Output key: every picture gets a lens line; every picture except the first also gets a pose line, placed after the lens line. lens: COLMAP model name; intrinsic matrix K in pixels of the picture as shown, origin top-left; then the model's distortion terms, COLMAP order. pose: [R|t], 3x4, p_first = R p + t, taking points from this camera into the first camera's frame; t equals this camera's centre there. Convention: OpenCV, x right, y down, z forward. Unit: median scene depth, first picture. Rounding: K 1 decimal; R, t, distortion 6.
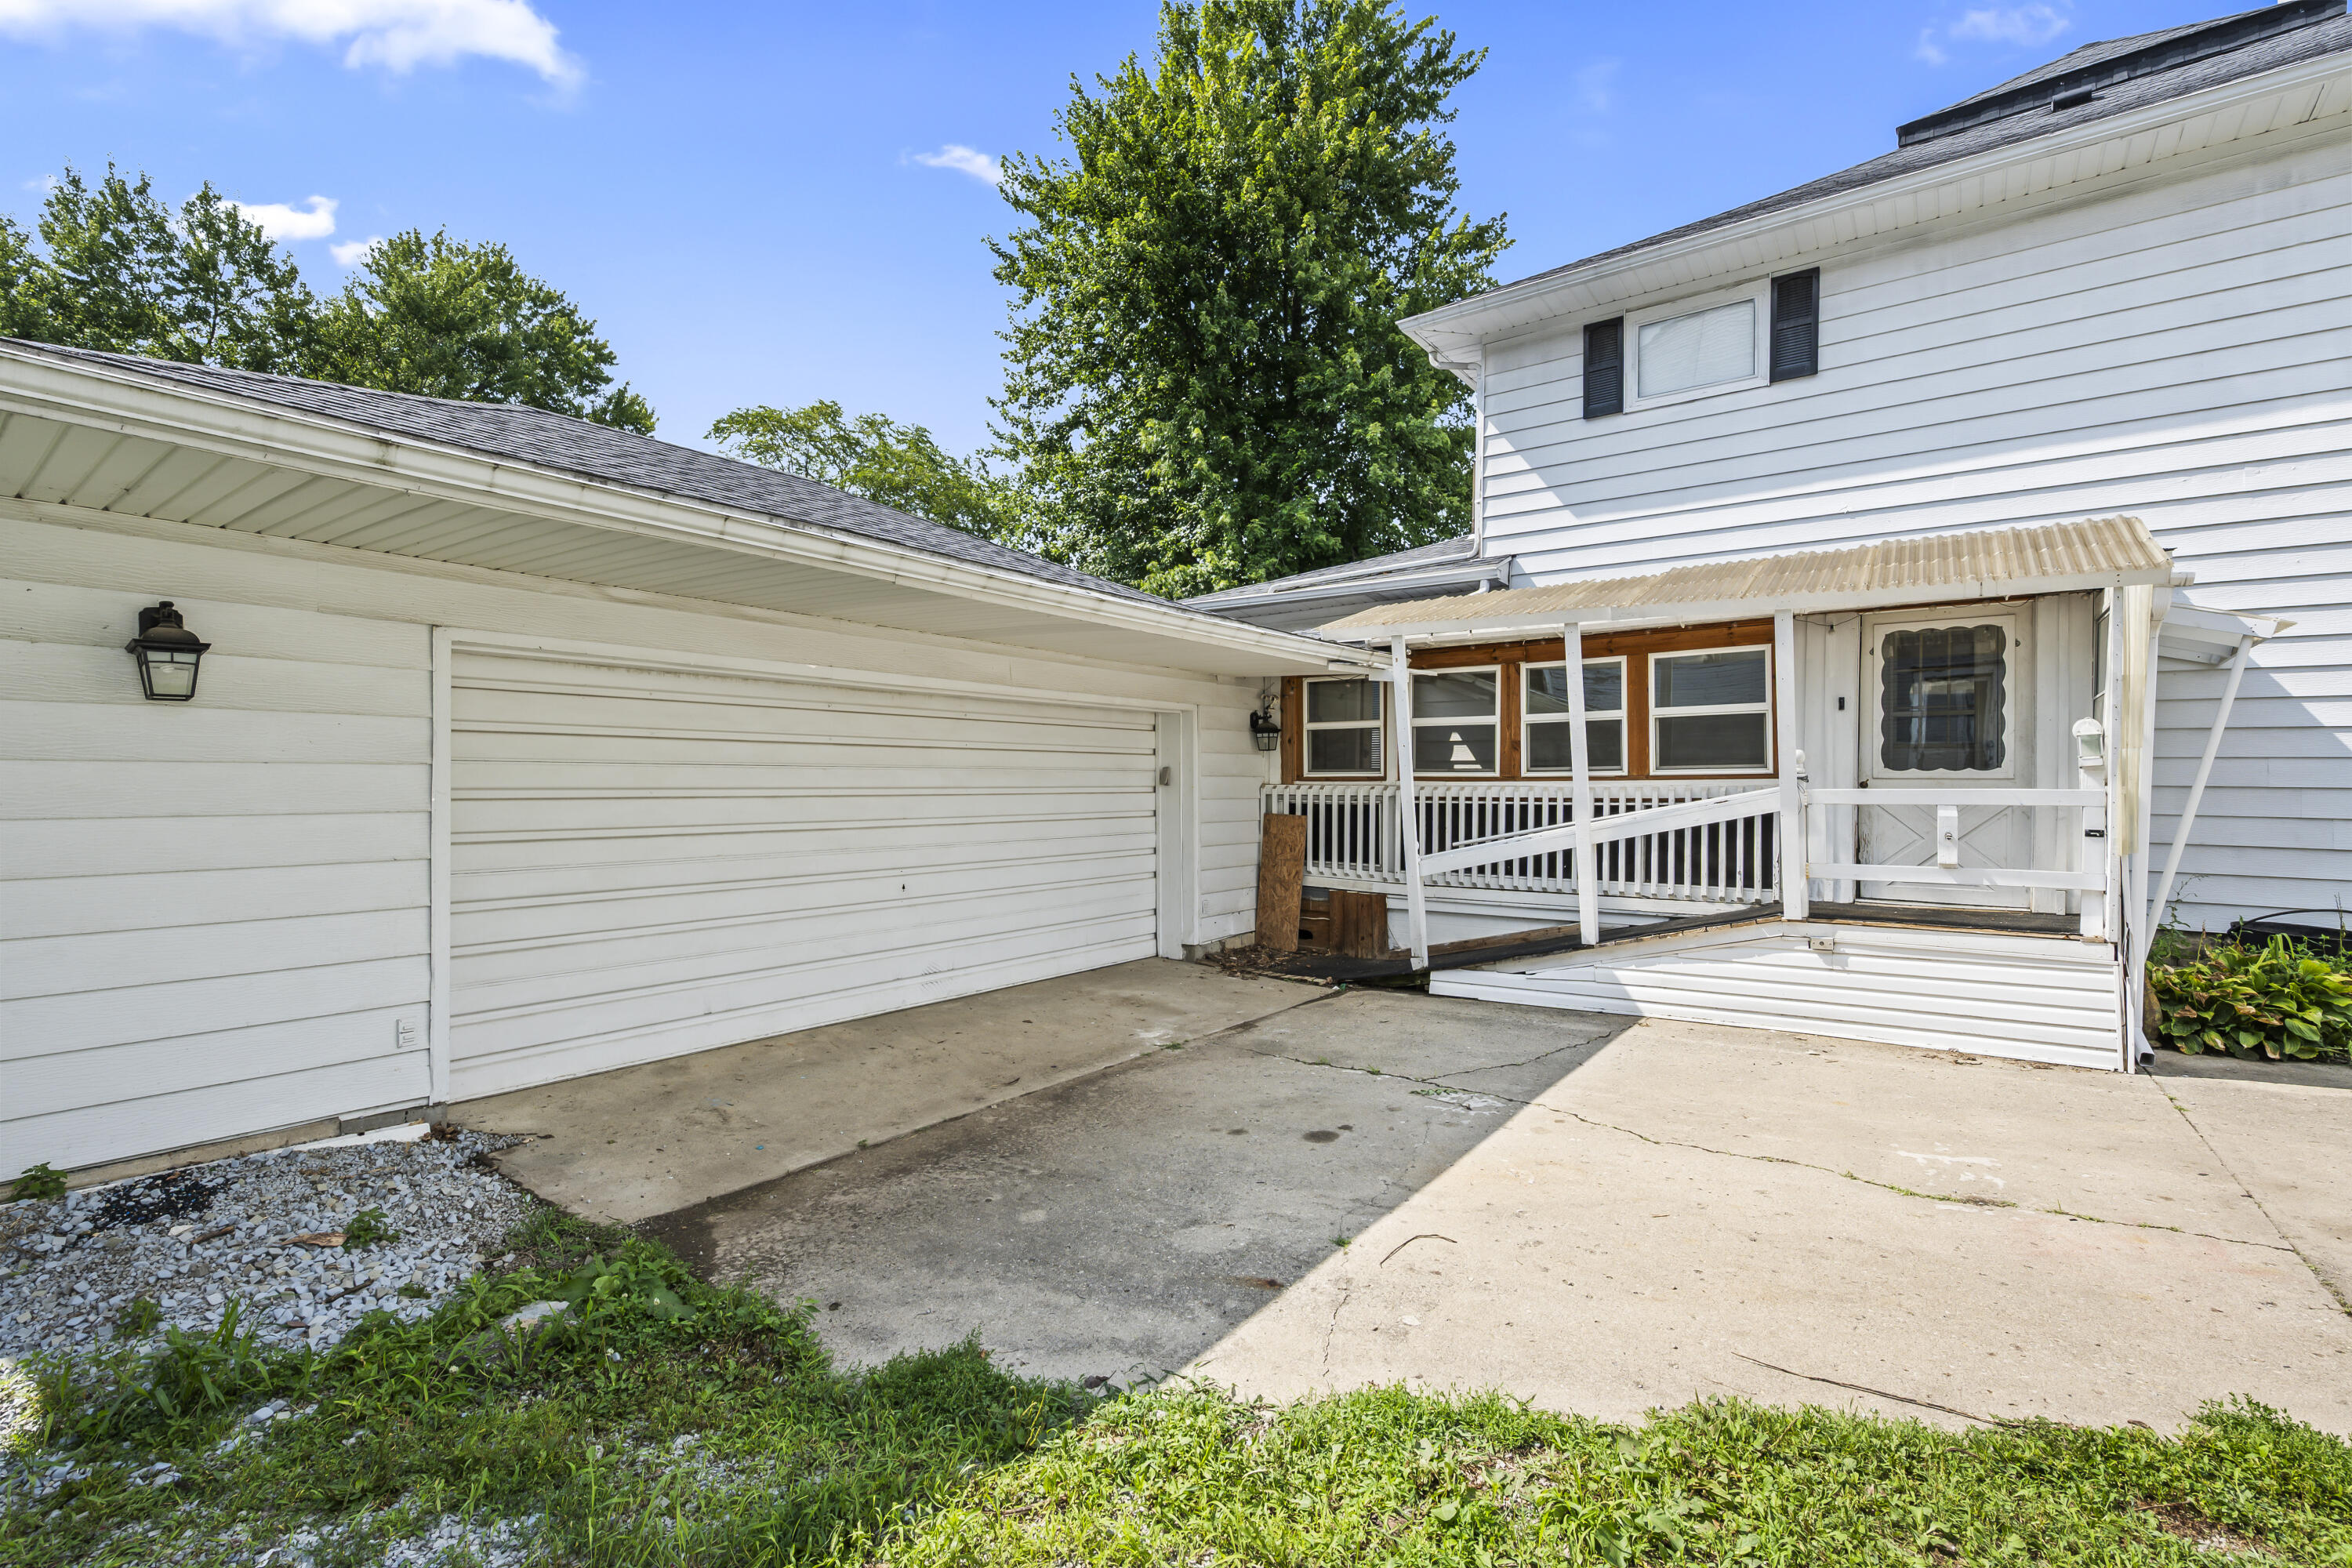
lens RADIAL K [[1025.4, 0, 1187.1], [0, 1025.4, 798.8], [0, 0, 1]] dist [-0.003050, -0.000922]
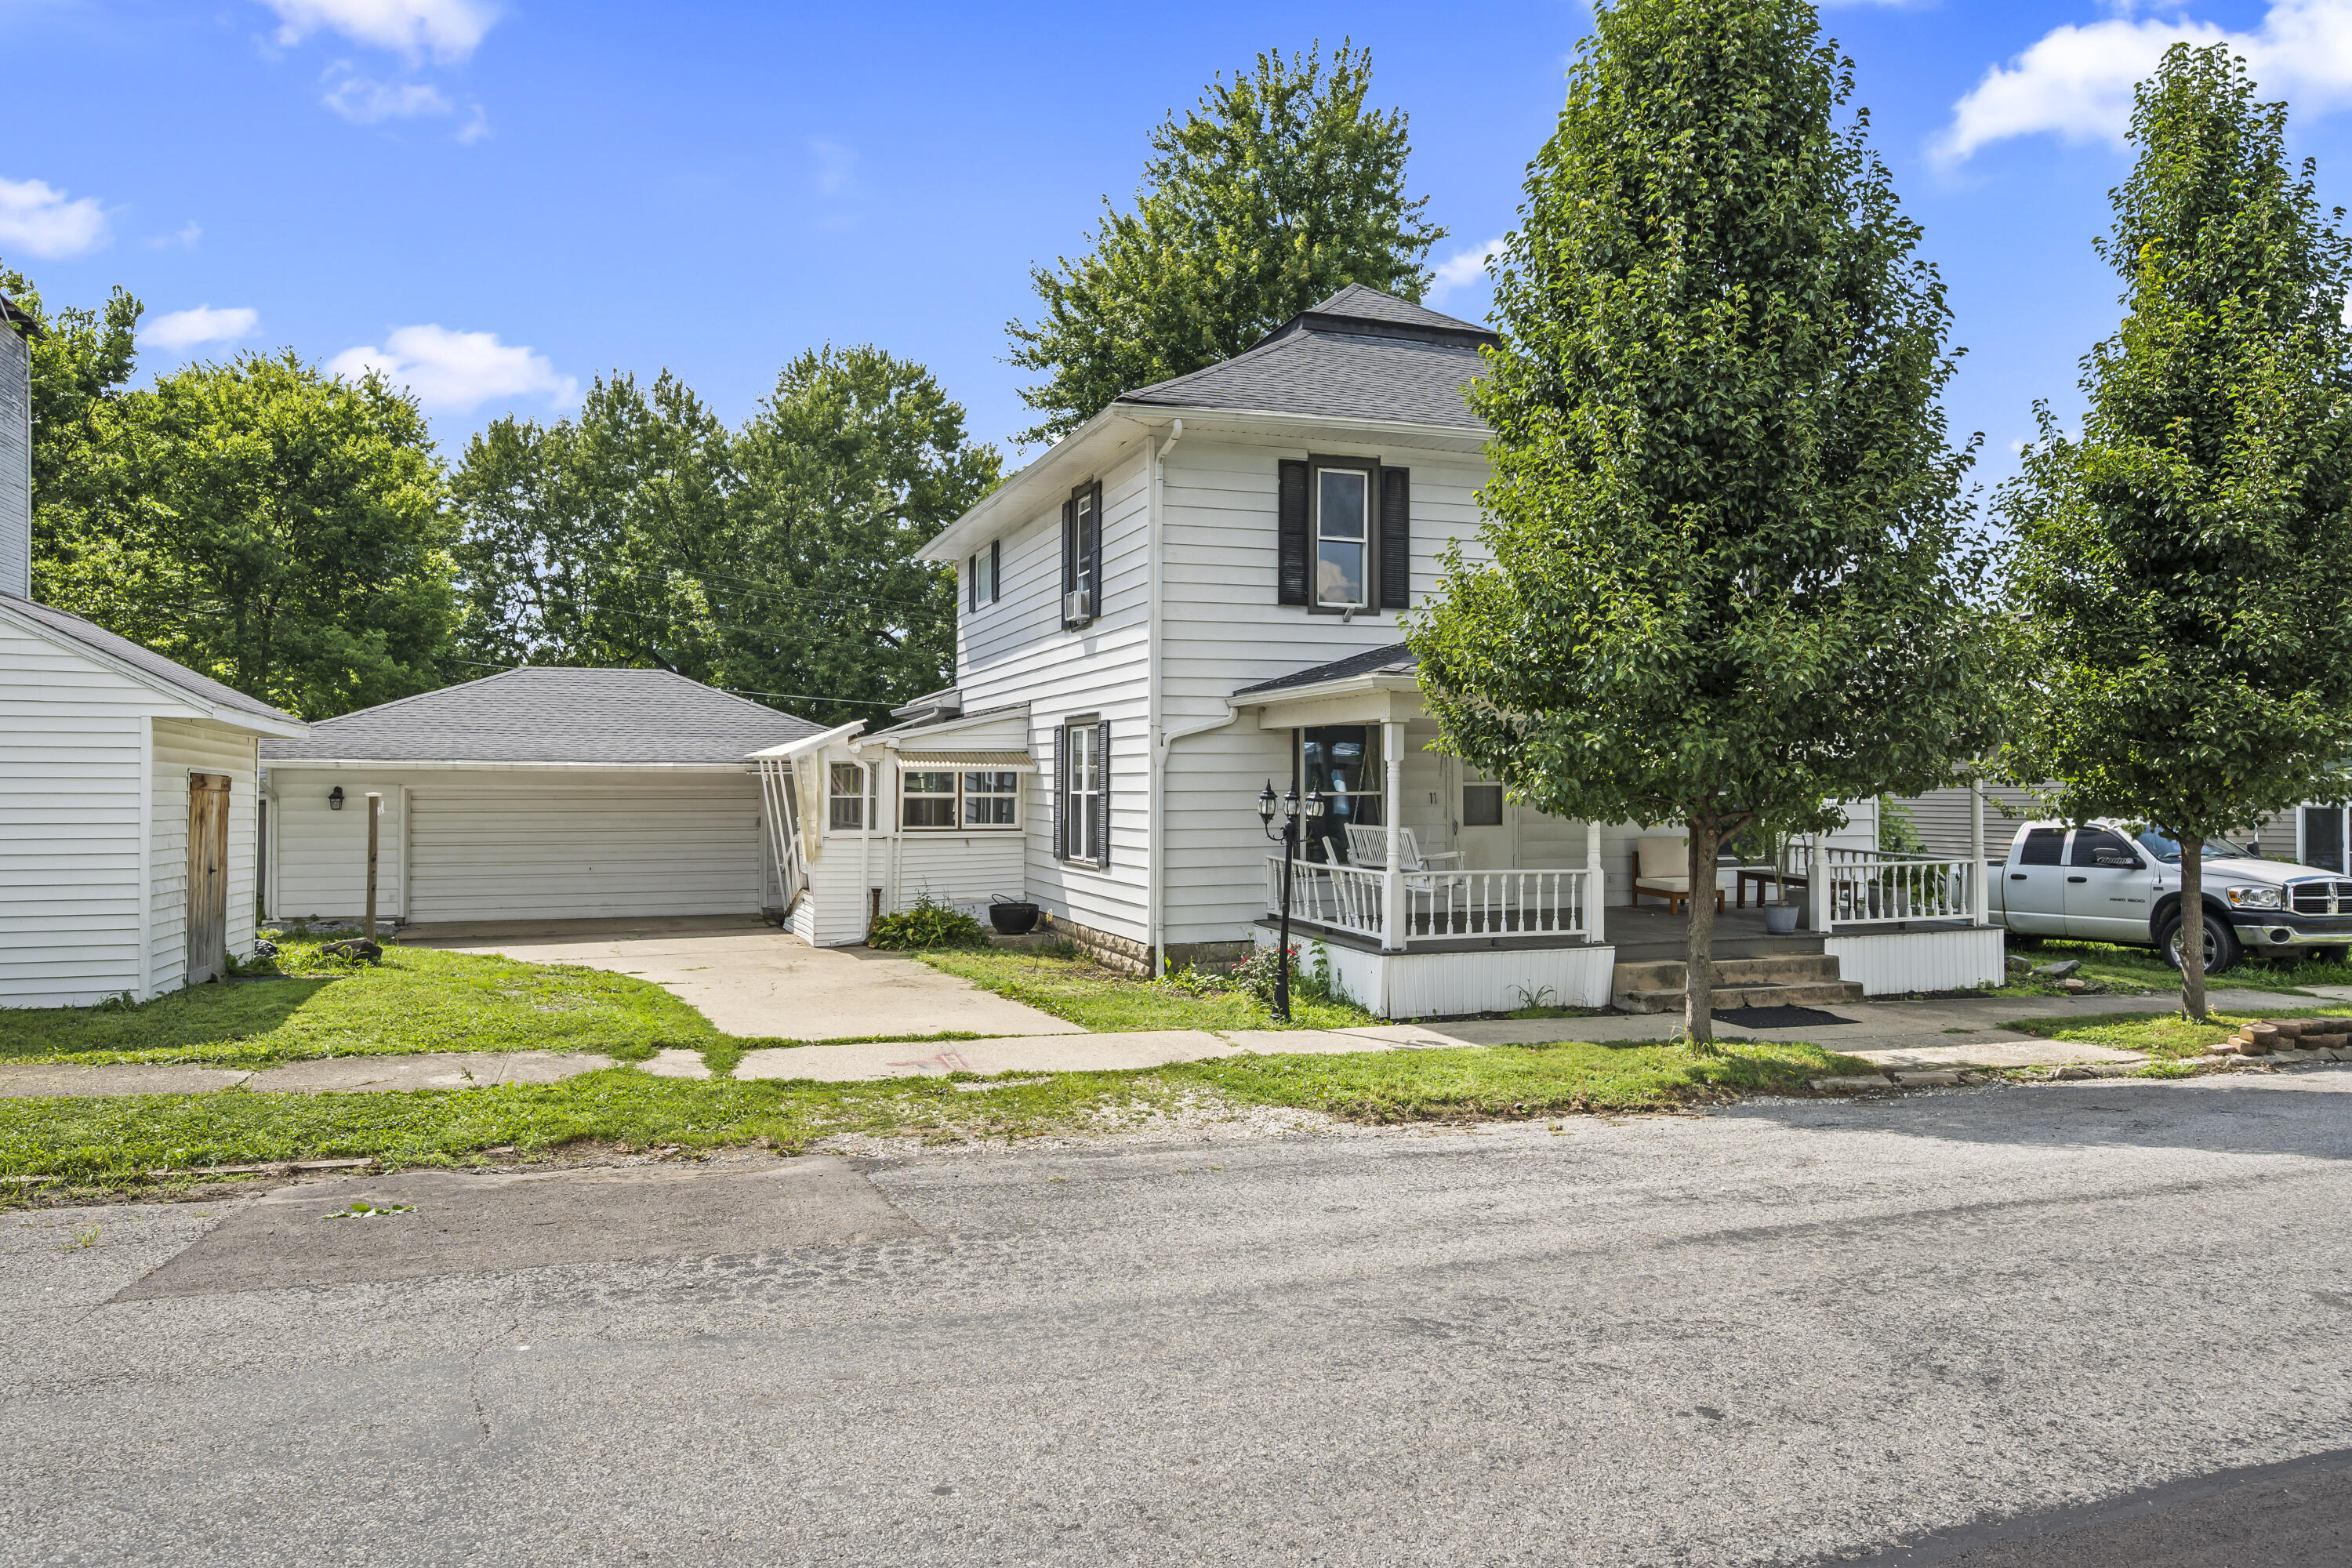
lens RADIAL K [[1499.2, 0, 1176.0], [0, 1499.2, 784.0], [0, 0, 1]] dist [0.003517, 0.000143]
pose [[0.842664, -0.004832, -0.538418, 0.711336], [-0.005522, 0.999830, -0.017616, -0.015517], [0.538411, 0.017817, 0.842494, -0.321705]]
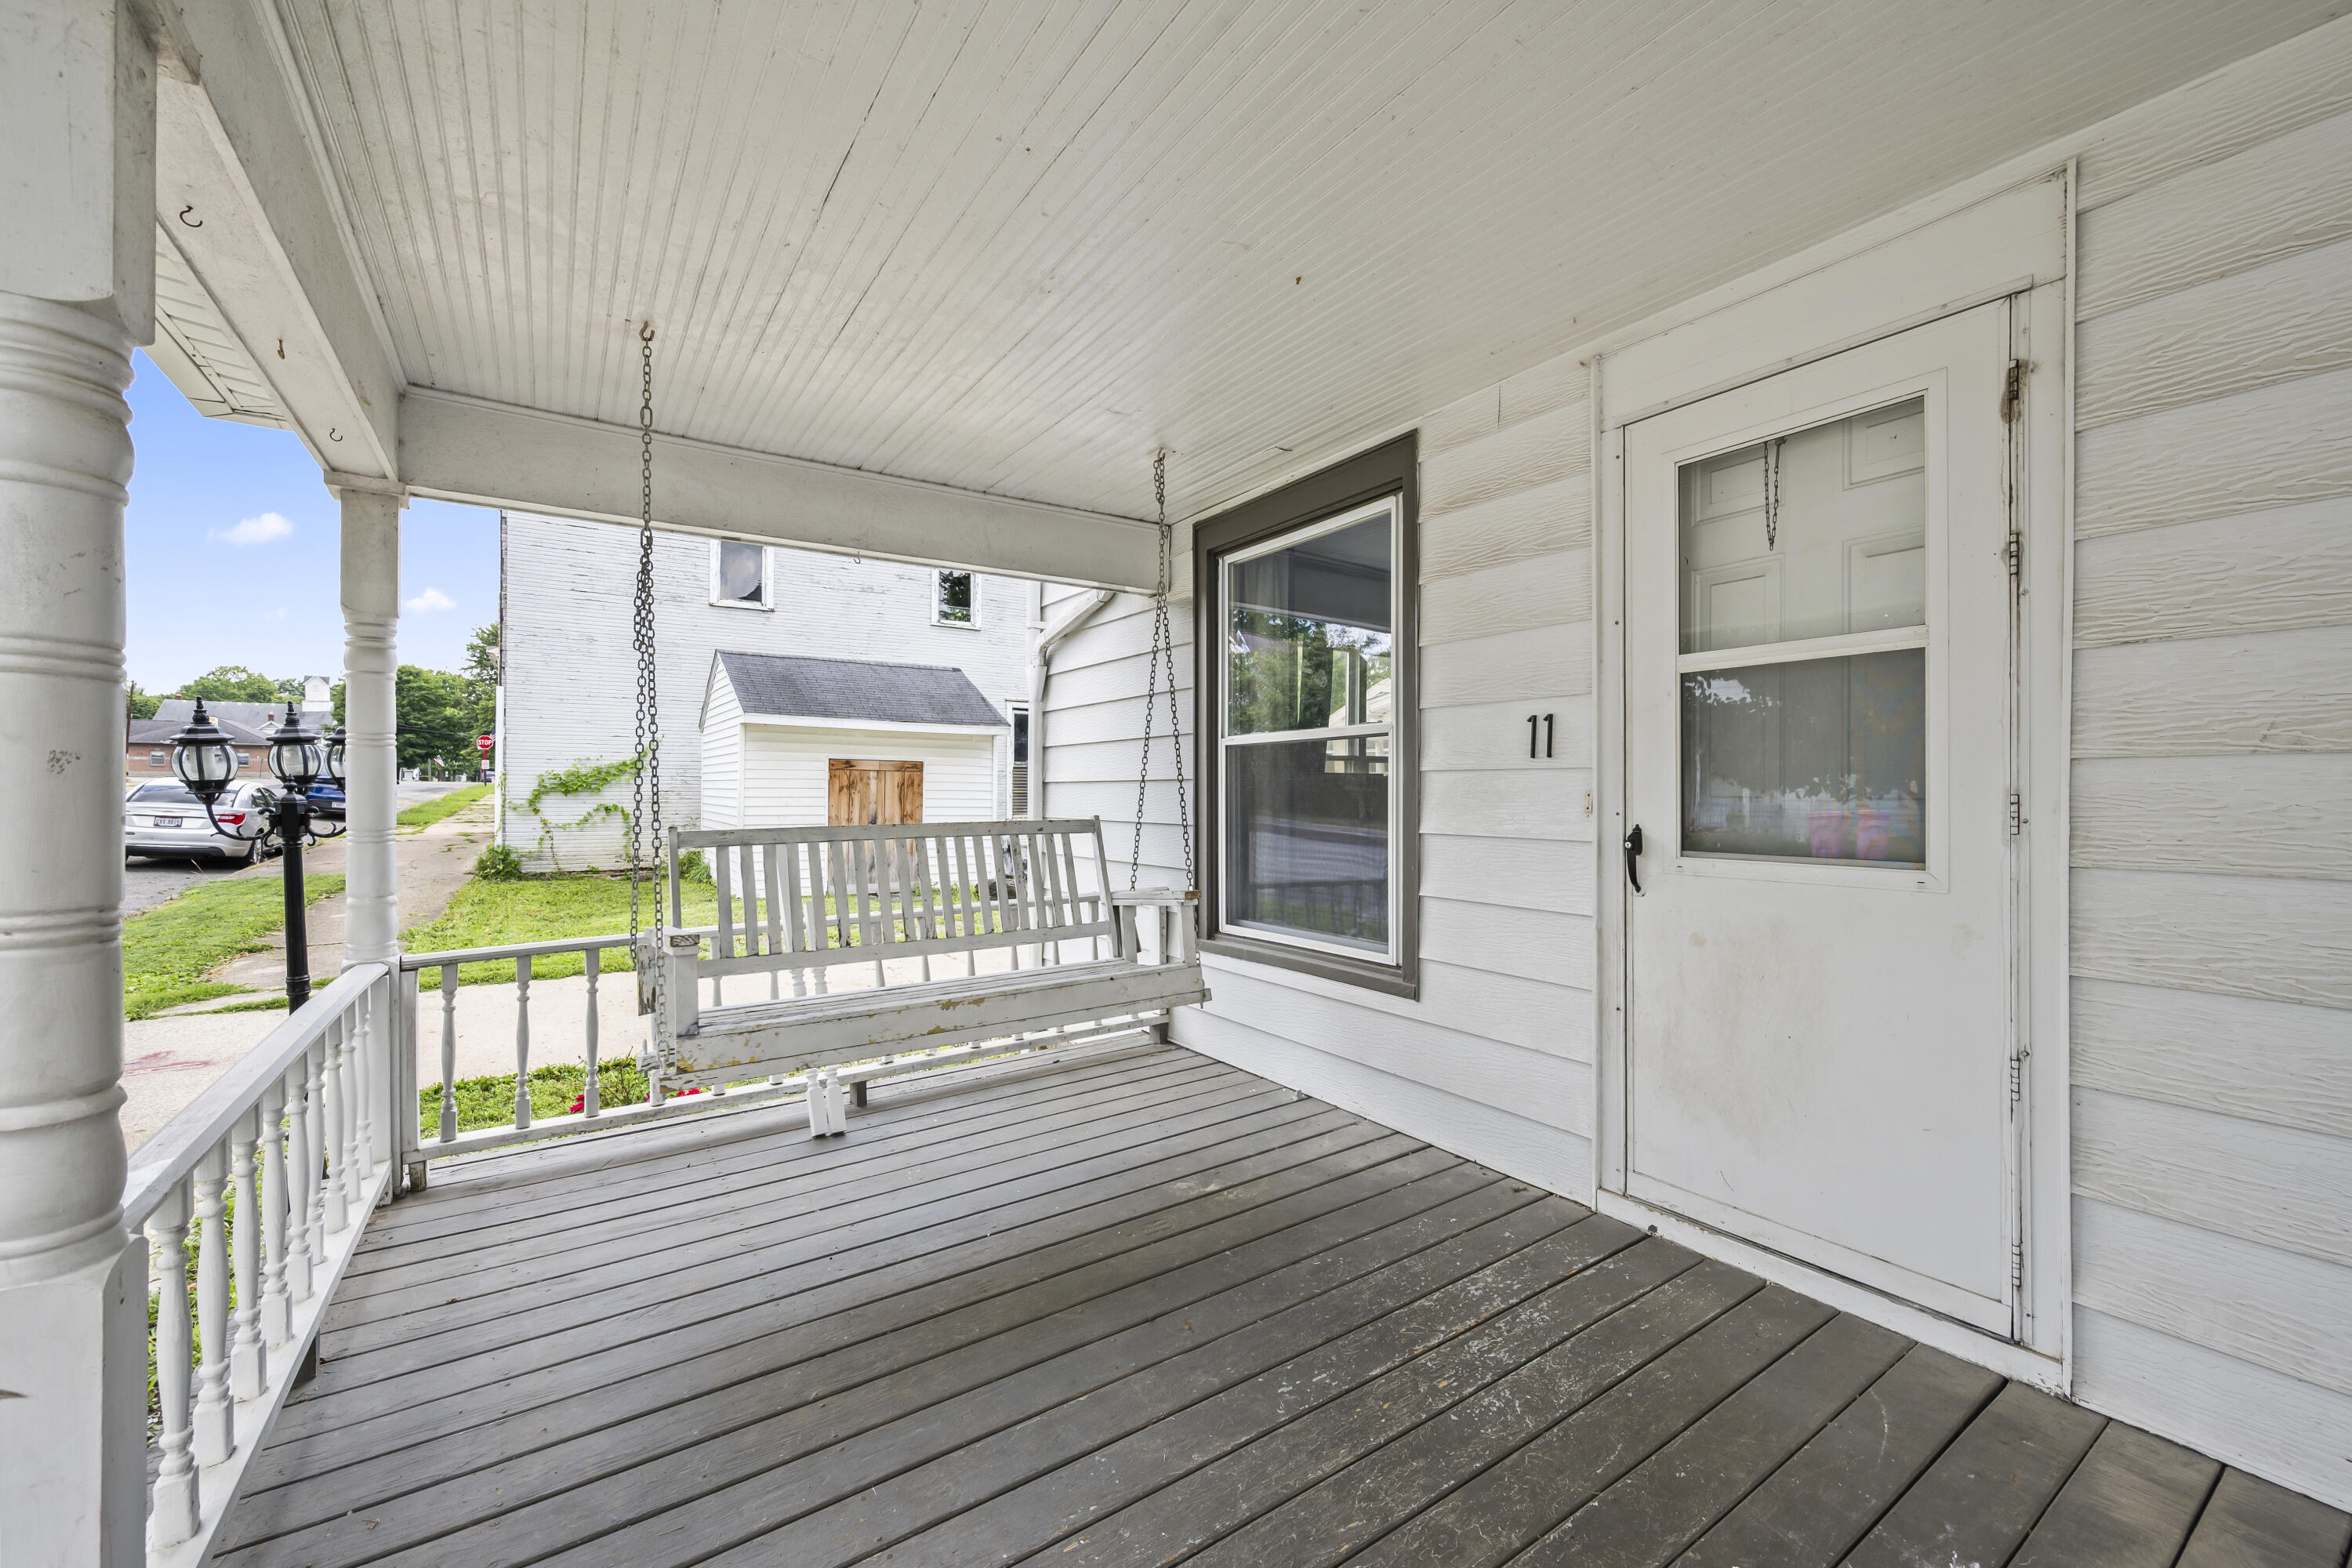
lens RADIAL K [[930.9, 0, 1194.1], [0, 930.9, 787.8], [0, 0, 1]] dist [-0.000756, -0.000153]
pose [[-0.311148, -0.000276, -0.950361, 0.570293], [-0.012975, 0.999908, 0.003957, -0.015514], [0.950273, 0.013563, -0.311123, 0.256066]]
